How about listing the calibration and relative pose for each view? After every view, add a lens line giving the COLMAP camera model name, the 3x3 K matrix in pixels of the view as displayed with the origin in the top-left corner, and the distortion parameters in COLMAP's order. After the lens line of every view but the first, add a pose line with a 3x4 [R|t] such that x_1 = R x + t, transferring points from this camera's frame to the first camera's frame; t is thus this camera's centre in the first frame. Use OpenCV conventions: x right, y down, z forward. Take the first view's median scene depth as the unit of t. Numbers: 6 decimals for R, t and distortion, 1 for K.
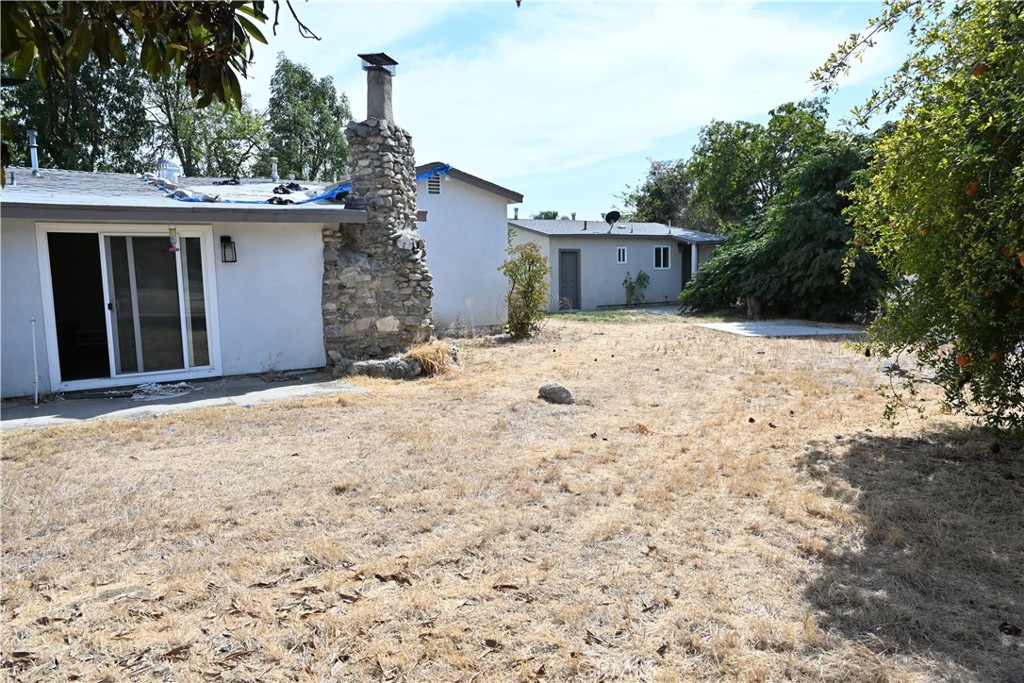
lens RADIAL K [[681.5, 0, 507.0], [0, 681.5, 339.6], [0, 0, 1]] dist [0.001352, -0.005211]
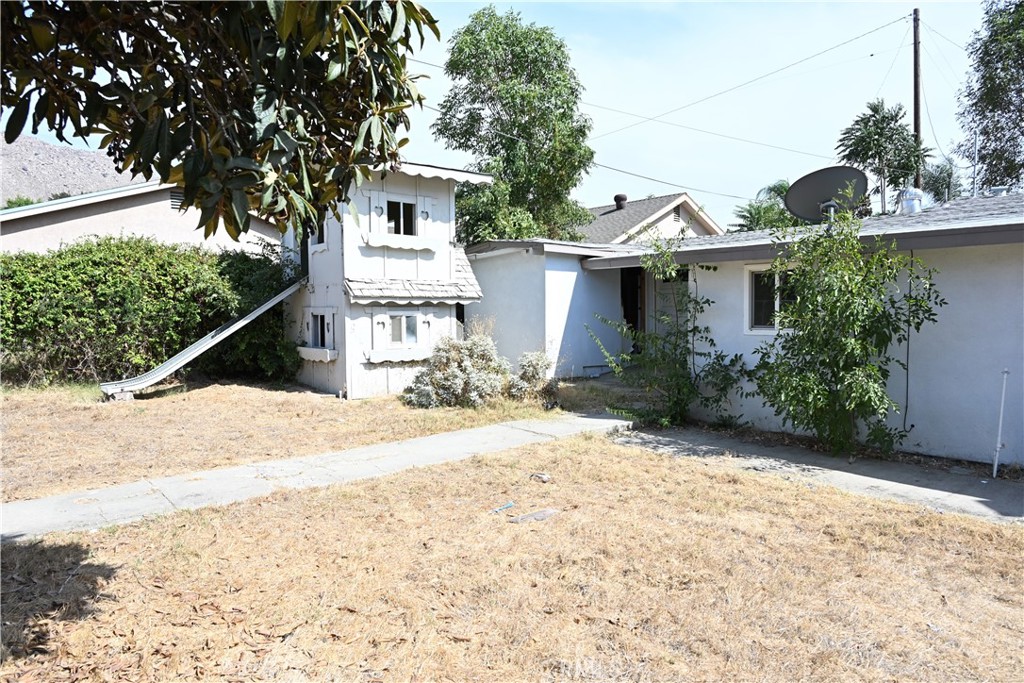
lens RADIAL K [[681.5, 0, 507.0], [0, 681.5, 339.6], [0, 0, 1]] dist [0.001352, -0.005211]
pose [[0.091321, 0.053285, -0.994395, 0.026811], [-0.100708, 0.993942, 0.044012, -0.033023], [0.990716, 0.096125, 0.096134, 0.272235]]
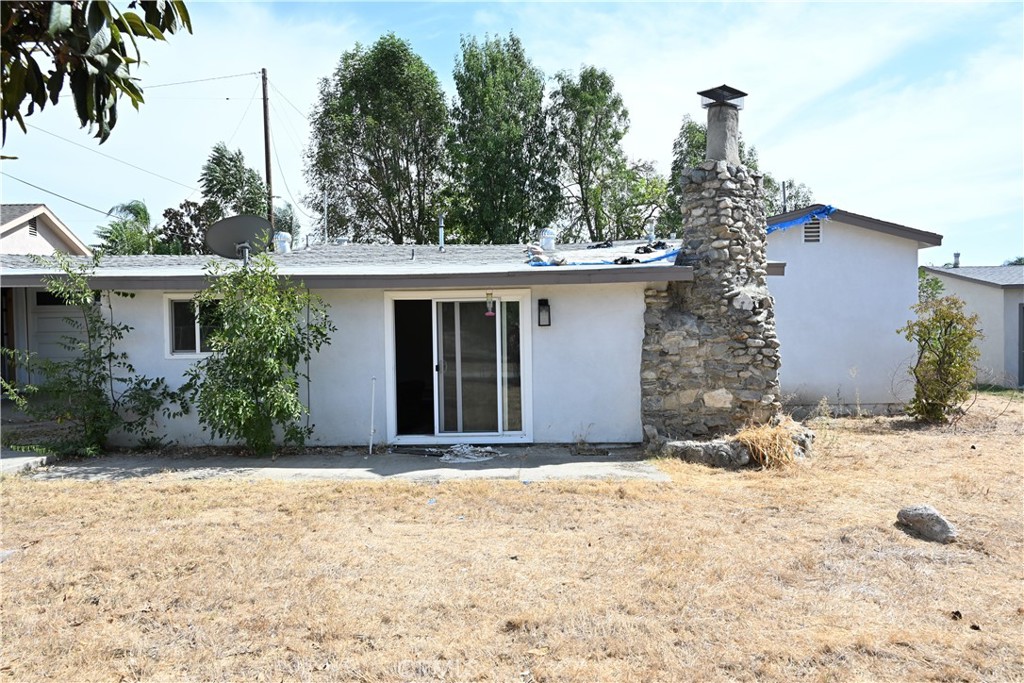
lens RADIAL K [[678.2, 0, 498.1], [0, 678.2, 347.7], [0, 0, 1]] dist [0.001073, -0.005043]
pose [[0.819337, 0.018311, -0.573020, 0.083048], [-0.060025, 0.996736, -0.053976, -0.024203], [0.570161, 0.078620, 0.817762, 0.159330]]
